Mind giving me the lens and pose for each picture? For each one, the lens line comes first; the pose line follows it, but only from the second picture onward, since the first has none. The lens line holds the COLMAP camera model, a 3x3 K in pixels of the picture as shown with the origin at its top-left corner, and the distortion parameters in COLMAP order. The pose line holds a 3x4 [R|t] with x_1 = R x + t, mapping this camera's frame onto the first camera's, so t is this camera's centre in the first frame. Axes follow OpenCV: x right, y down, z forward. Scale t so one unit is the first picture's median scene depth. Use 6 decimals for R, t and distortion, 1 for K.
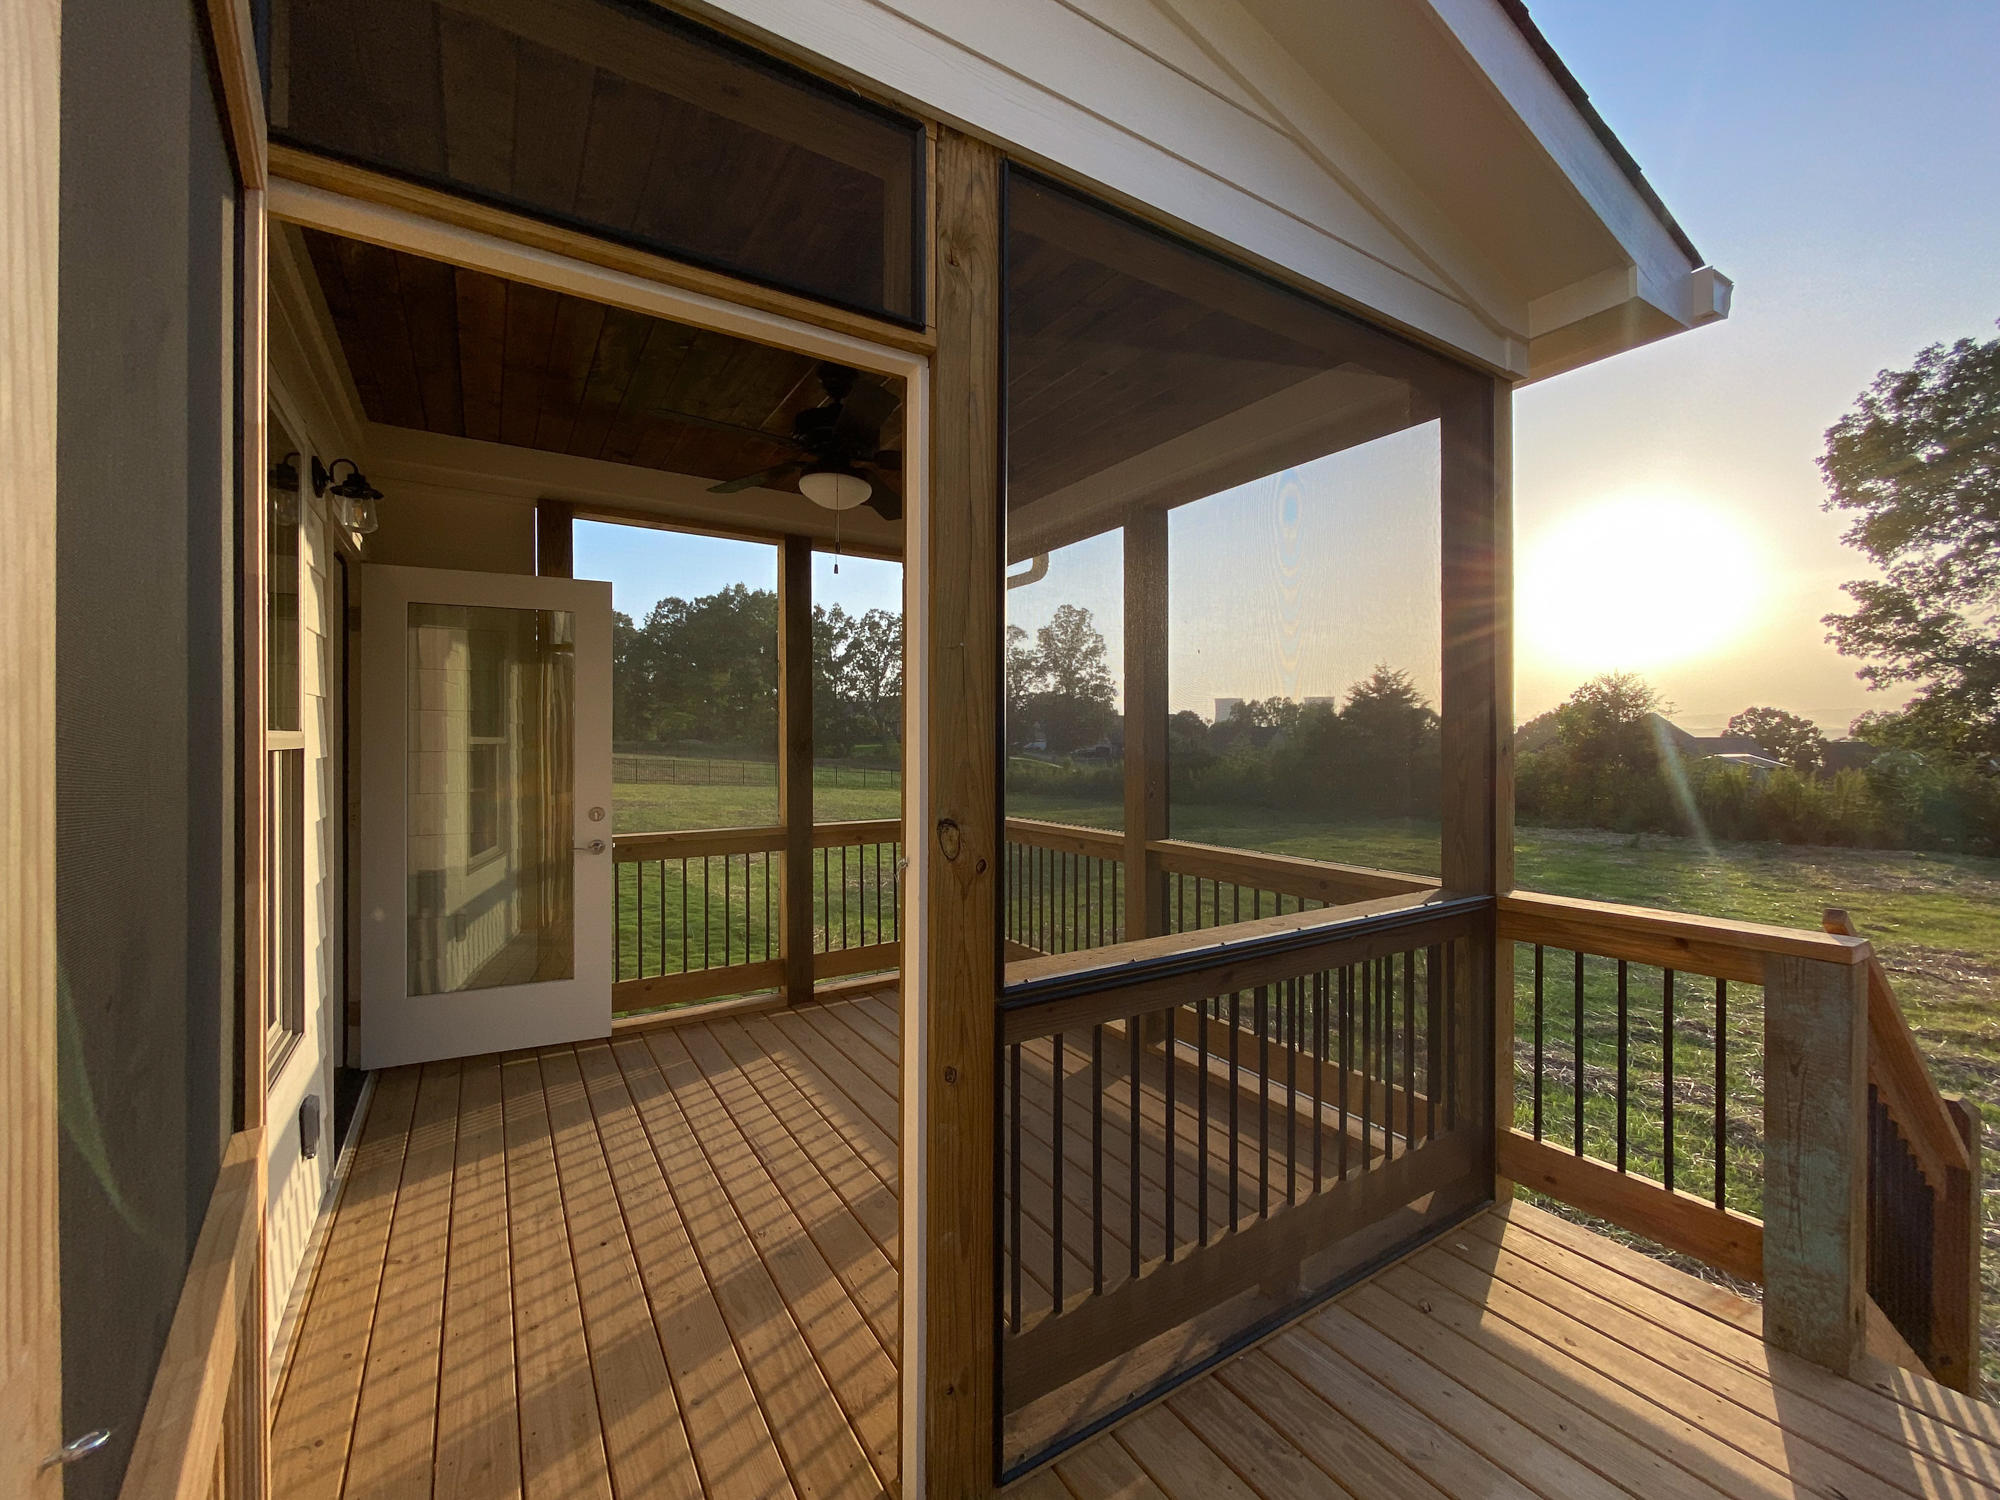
lens RADIAL K [[808.2, 0, 982.3], [0, 808.2, 747.6], [0, 0, 1]] dist [-0.000746, -0.001583]
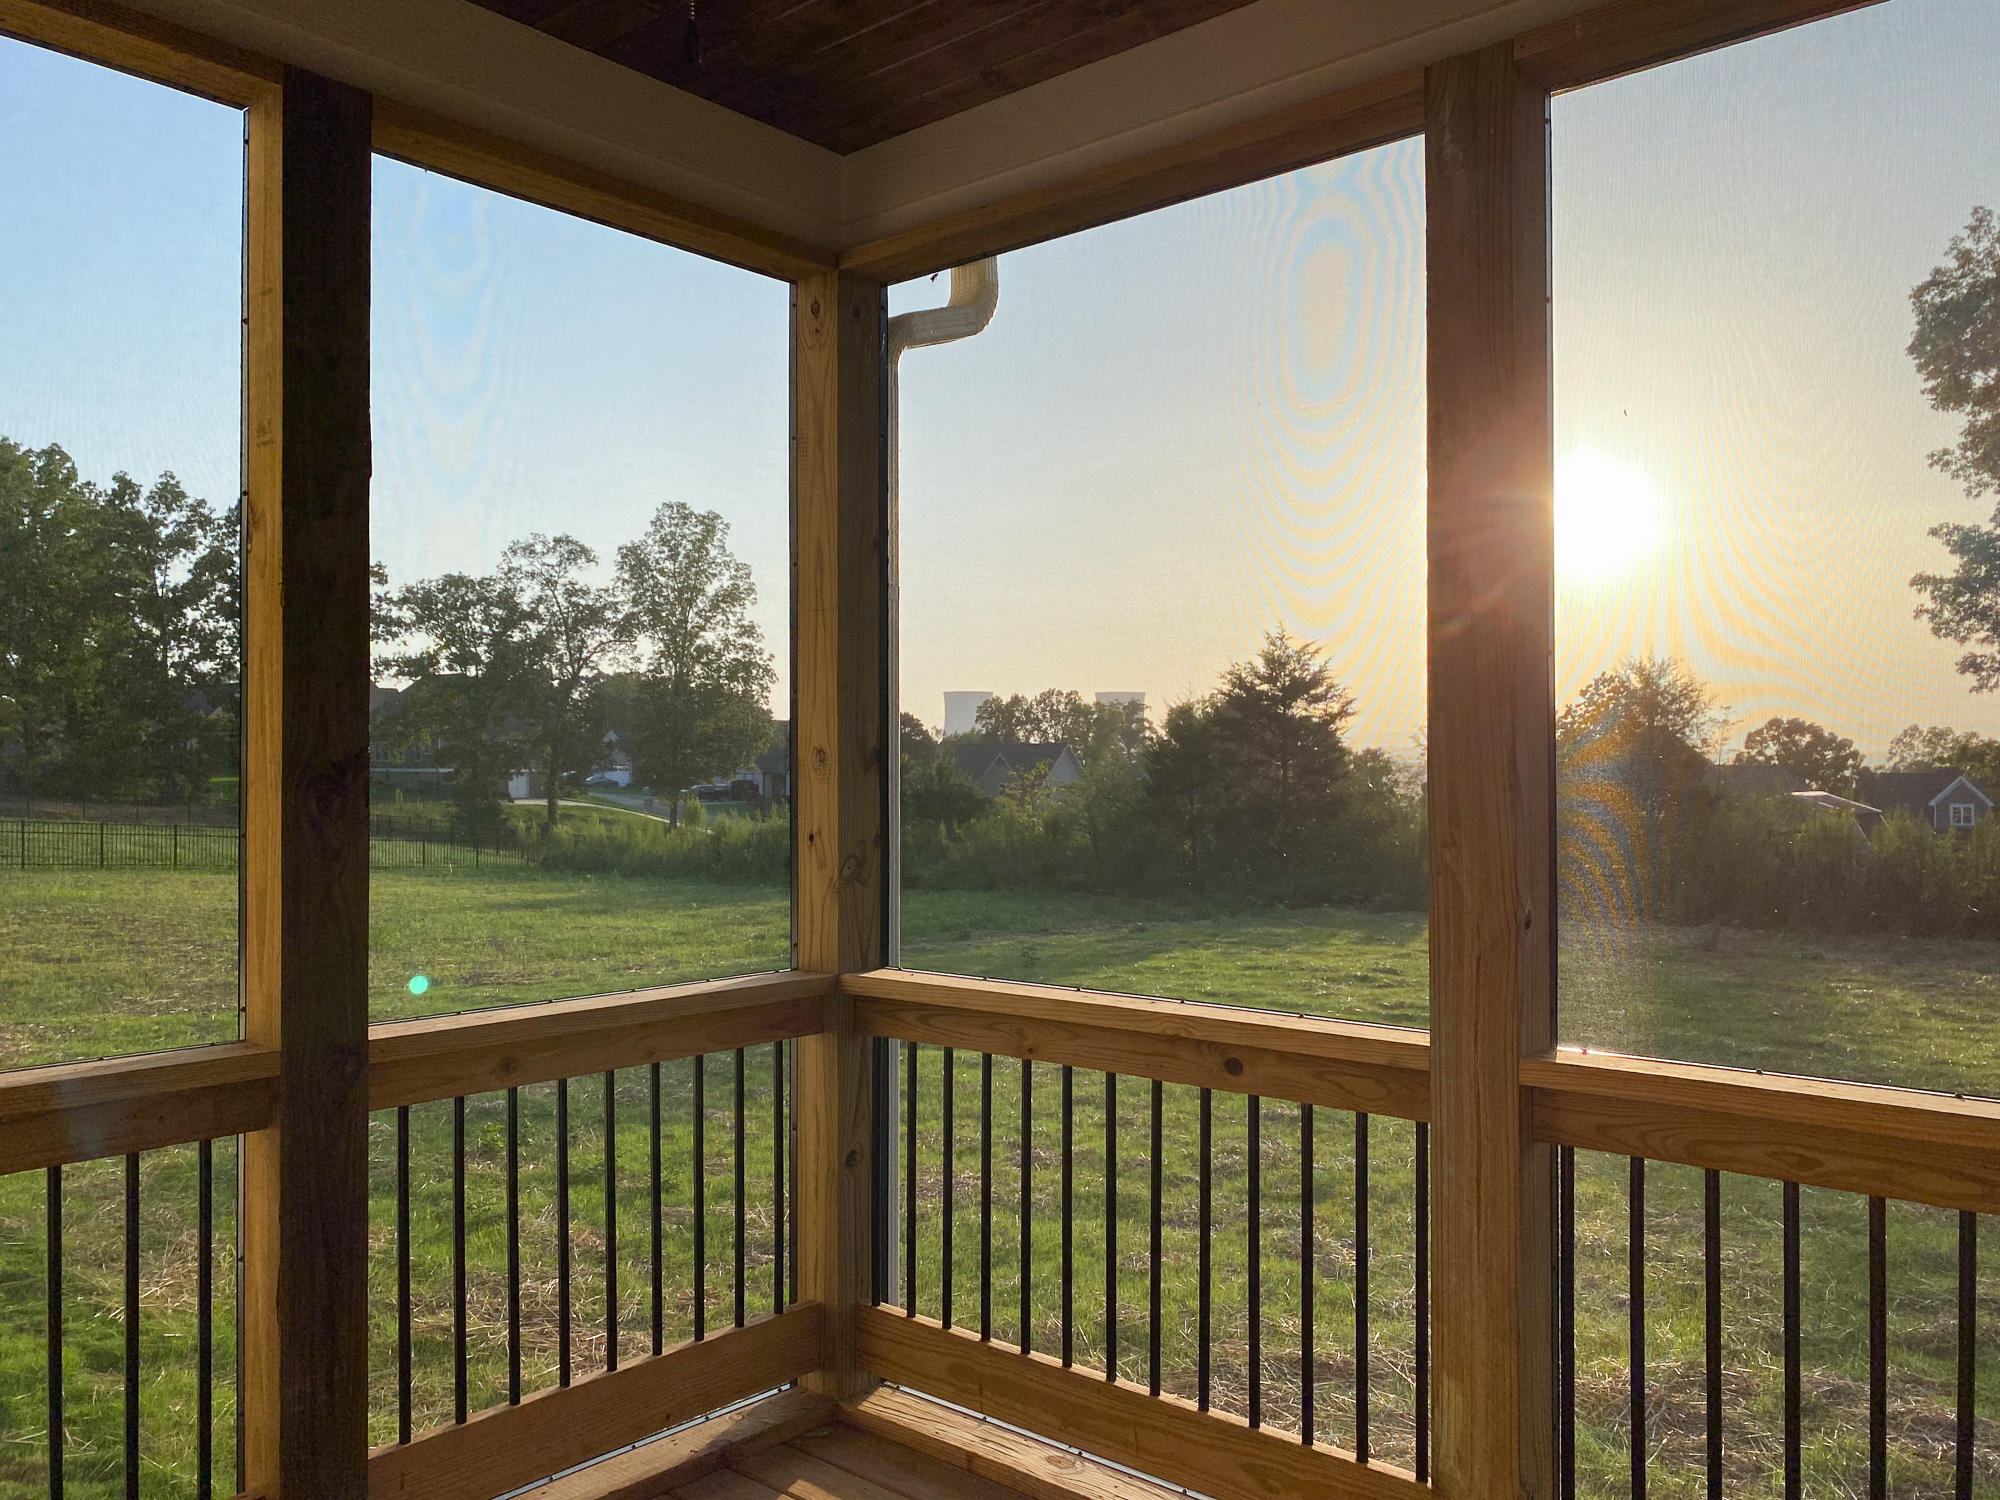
lens RADIAL K [[1537.2, 0, 1010.9], [0, 1537.2, 770.1], [0, 0, 1]] dist [0.006435, 0.000034]
pose [[0.948019, 0.001582, 0.318211, -0.155757], [0.000826, 0.999972, -0.007431, -0.000384], [-0.318214, 0.007307, 0.947991, 0.352673]]
